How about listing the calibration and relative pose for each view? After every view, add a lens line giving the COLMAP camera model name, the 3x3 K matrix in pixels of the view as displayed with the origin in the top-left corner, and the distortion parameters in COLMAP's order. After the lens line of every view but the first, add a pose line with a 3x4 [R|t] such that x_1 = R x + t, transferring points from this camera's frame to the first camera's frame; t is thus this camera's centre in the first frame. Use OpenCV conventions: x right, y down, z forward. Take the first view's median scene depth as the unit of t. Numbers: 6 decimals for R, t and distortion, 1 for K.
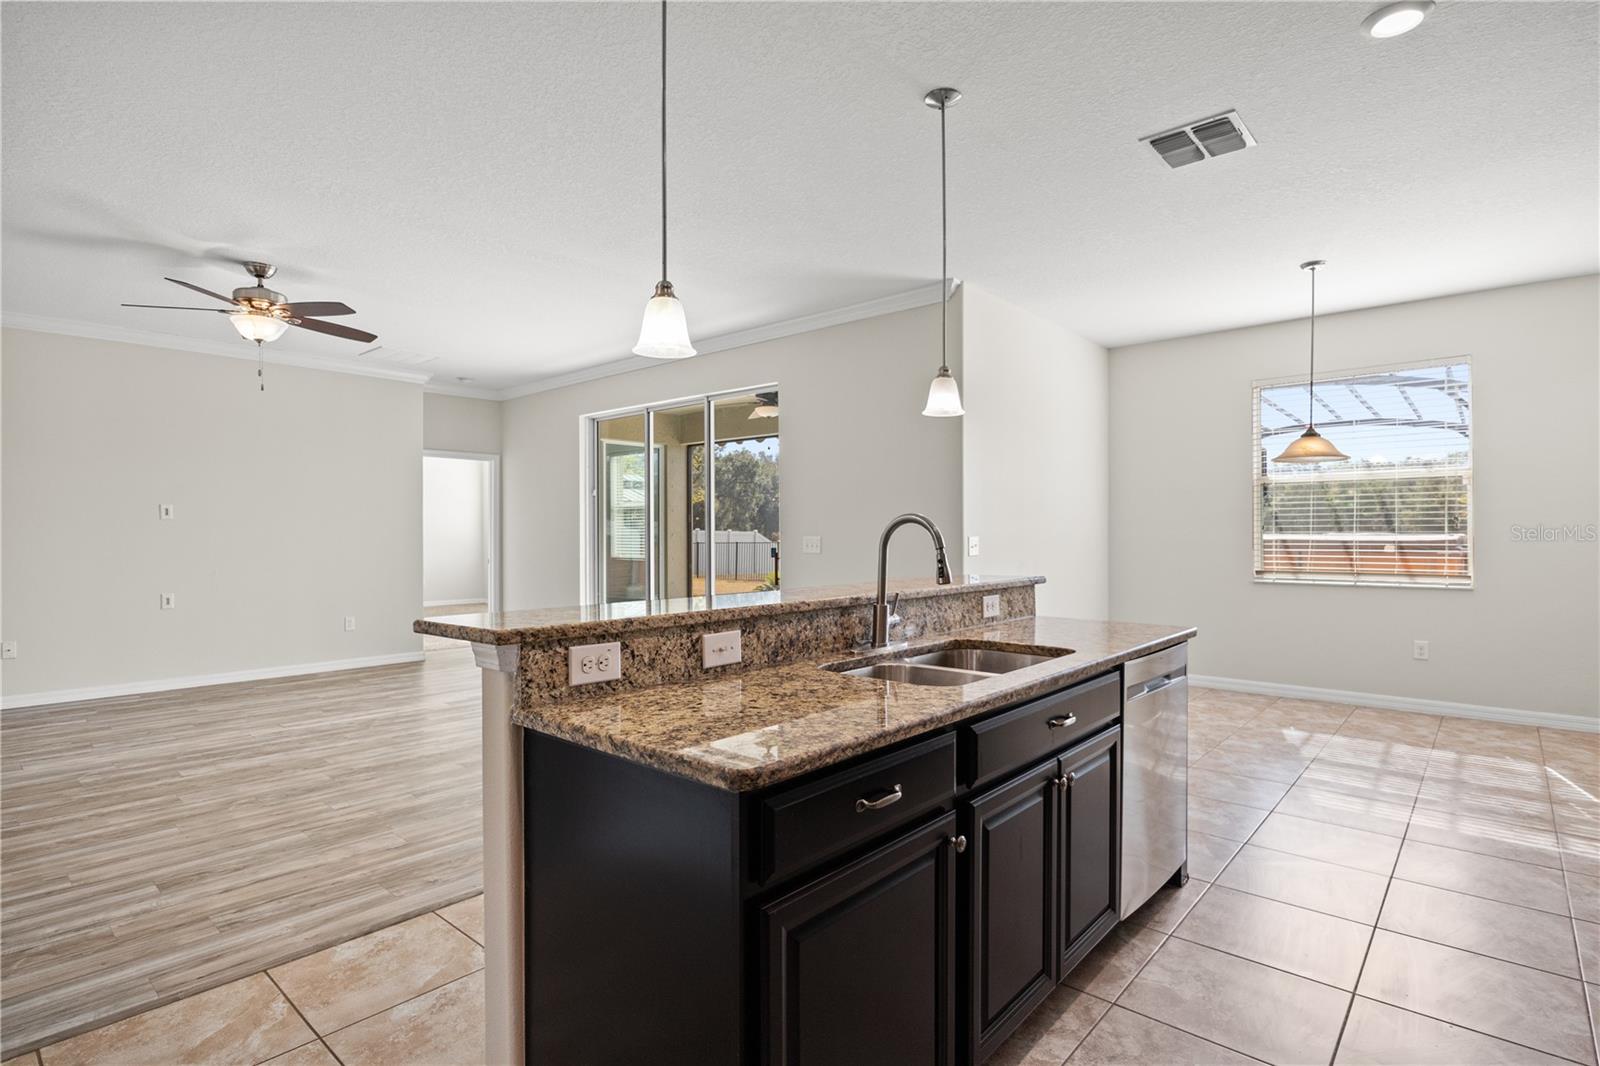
lens RADIAL K [[796.8, 0, 809.7], [0, 796.8, 533.2], [0, 0, 1]] dist [-0.007790, 0.000372]
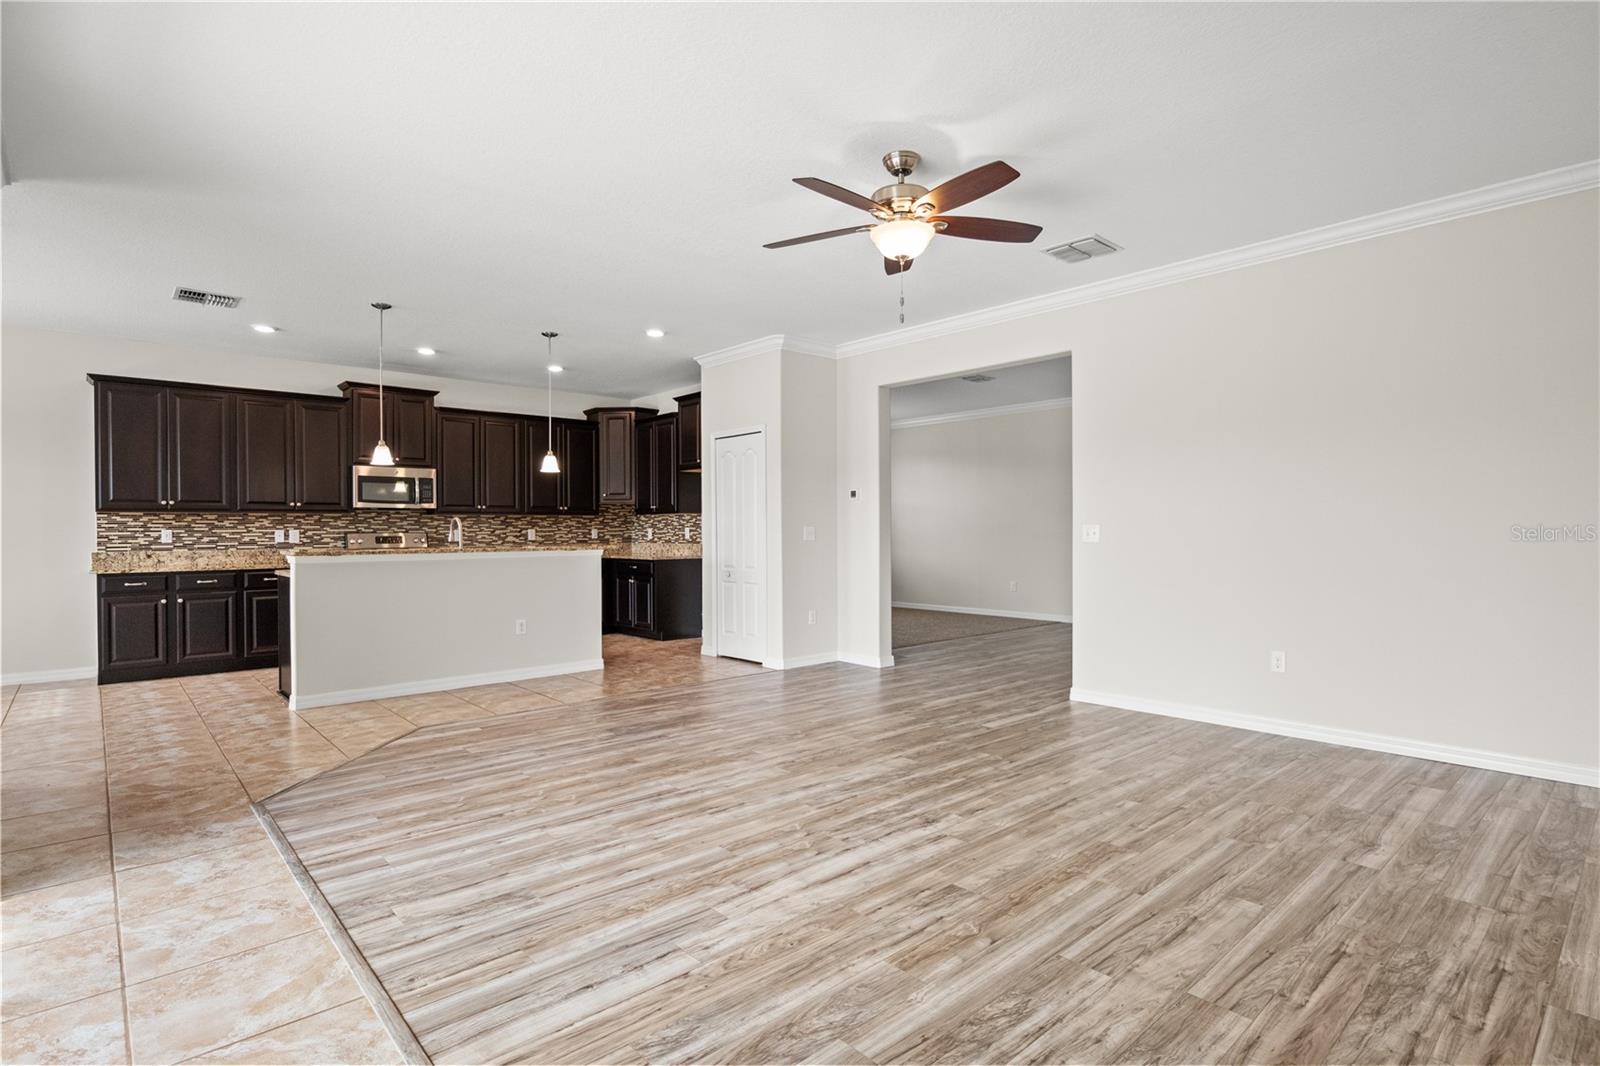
lens RADIAL K [[796.8, 0, 808.1], [0, 796.8, 529.8], [0, 0, 1]] dist [-0.007790, 0.000372]
pose [[-0.993310, 0.007740, 0.115222, -0.959147], [0.007894, 0.999968, 0.000876, 0.019014], [-0.115212, 0.001779, -0.993339, 2.446490]]
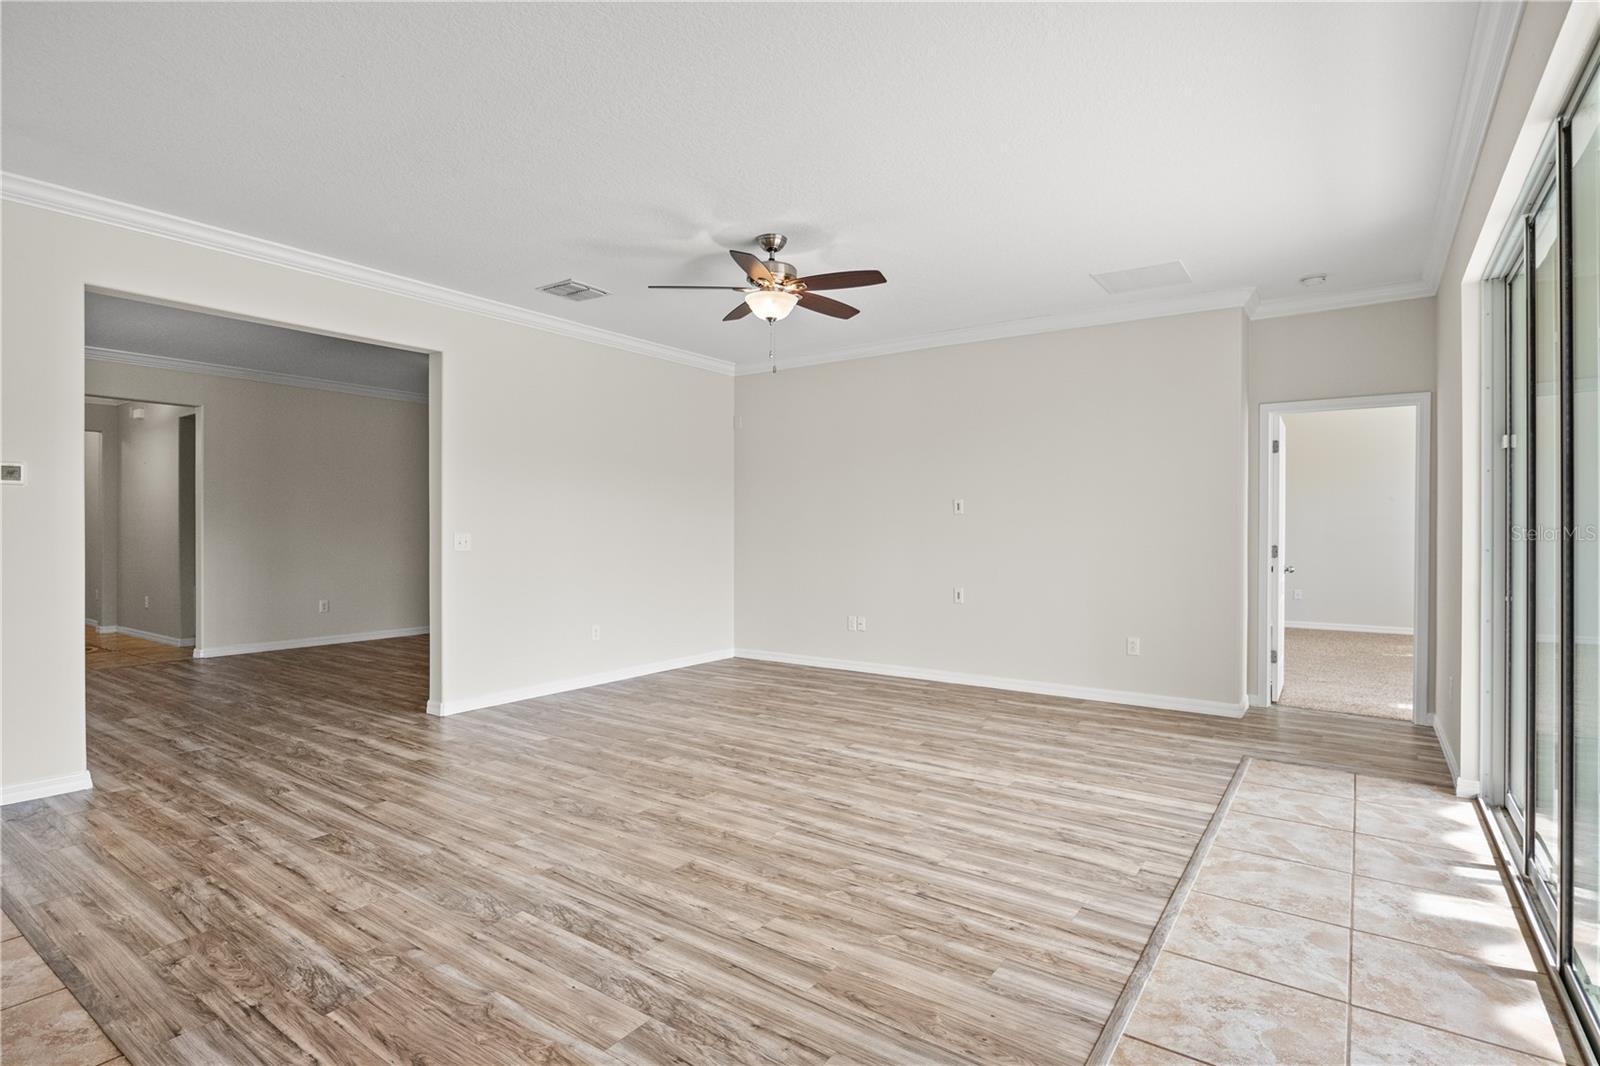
lens RADIAL K [[796.8, 0, 806.7], [0, 796.8, 532.6], [0, 0, 1]] dist [-0.007790, 0.000372]
pose [[0.108219, 0.007605, -0.994098, 0.325030], [-0.002377, 0.999970, 0.007391, -0.001856], [0.994124, 0.001563, 0.108234, 1.308690]]
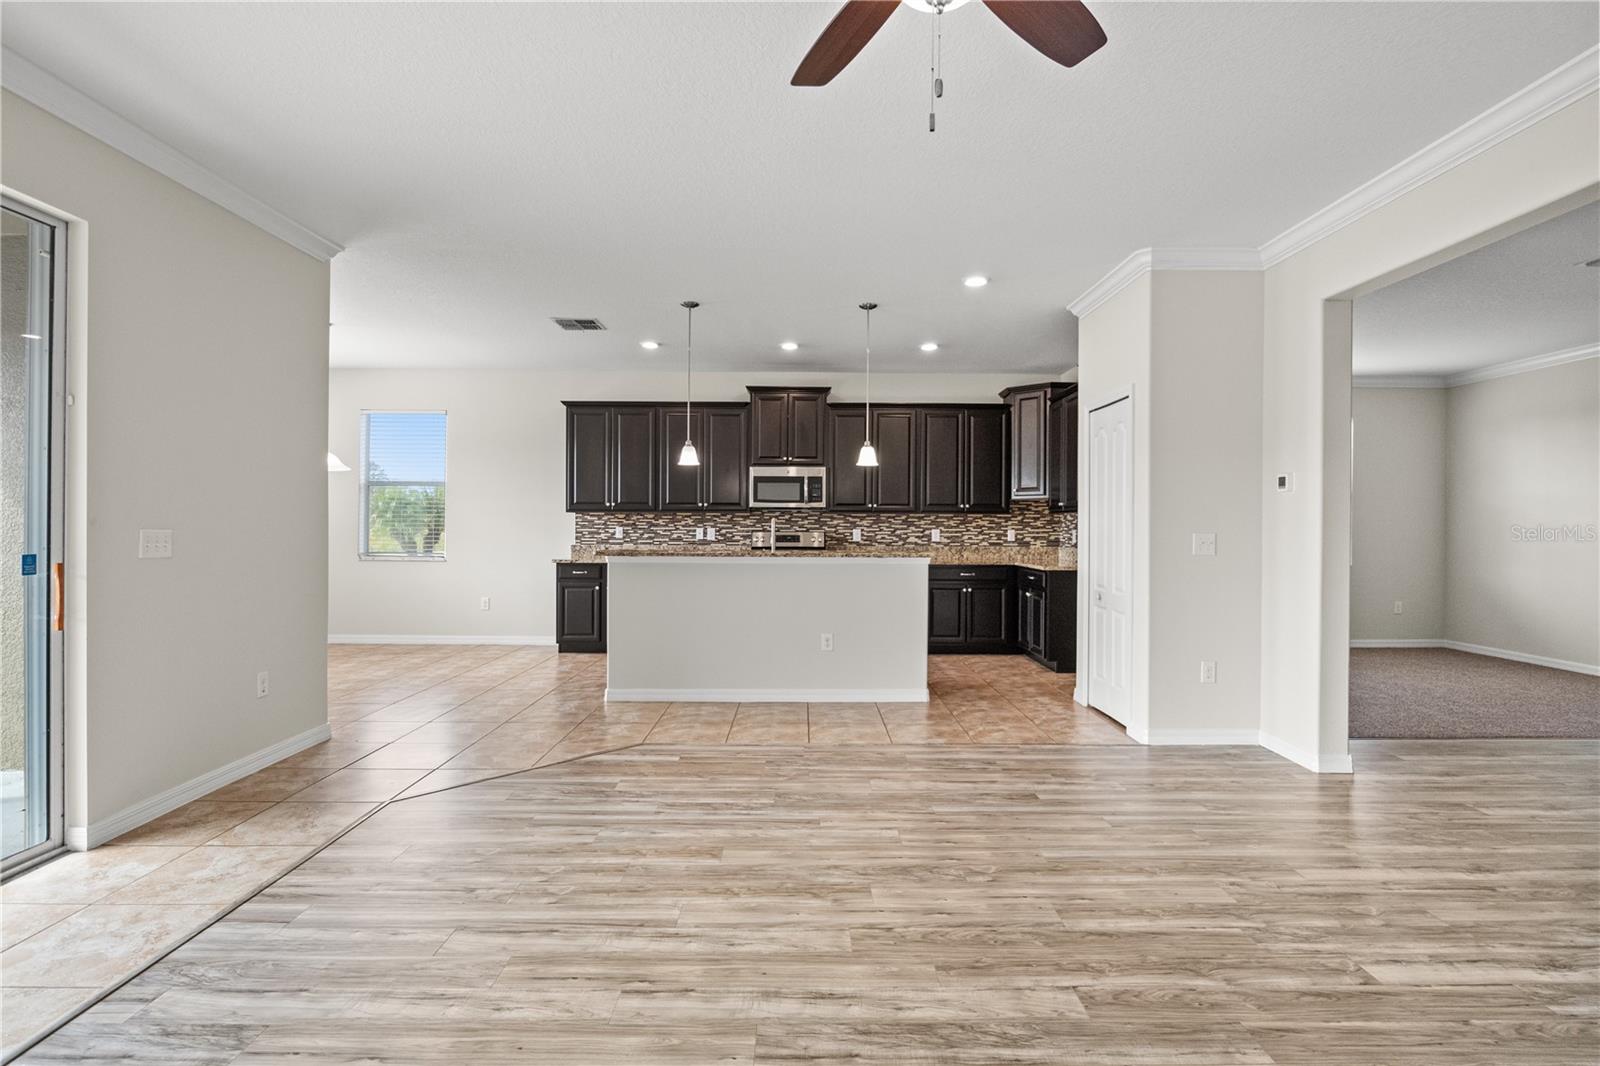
lens RADIAL K [[796.8, 0, 808.4], [0, 796.8, 528.3], [0, 0, 1]] dist [-0.007790, 0.000372]
pose [[-0.664771, -0.004589, 0.747033, -1.288612], [-0.002567, 0.999989, 0.003859, 0.000348], [-0.747043, 0.000648, -0.664776, 1.790944]]
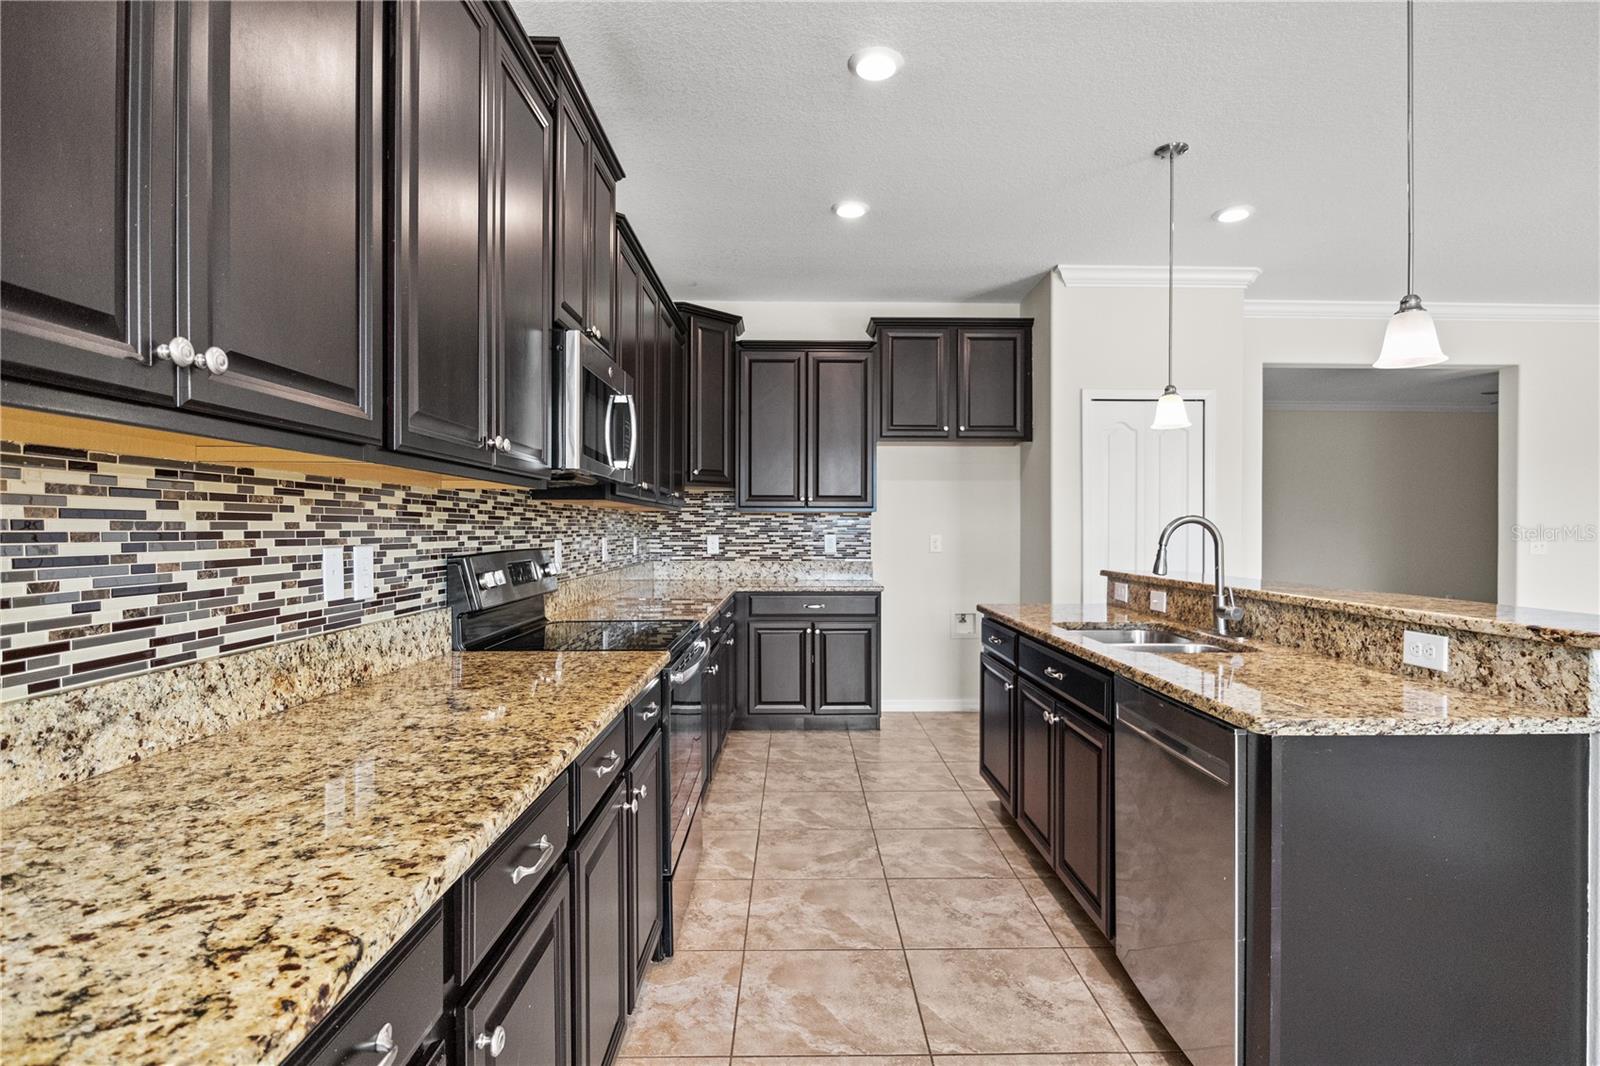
lens RADIAL K [[796.8, 0, 805.1], [0, 796.8, 538.4], [0, 0, 1]] dist [-0.007790, 0.000372]
pose [[-0.744874, 0.007002, -0.667169, 0.882156], [-0.002418, 0.999910, 0.013193, -0.003276], [0.667201, 0.011440, -0.744790, 0.996675]]
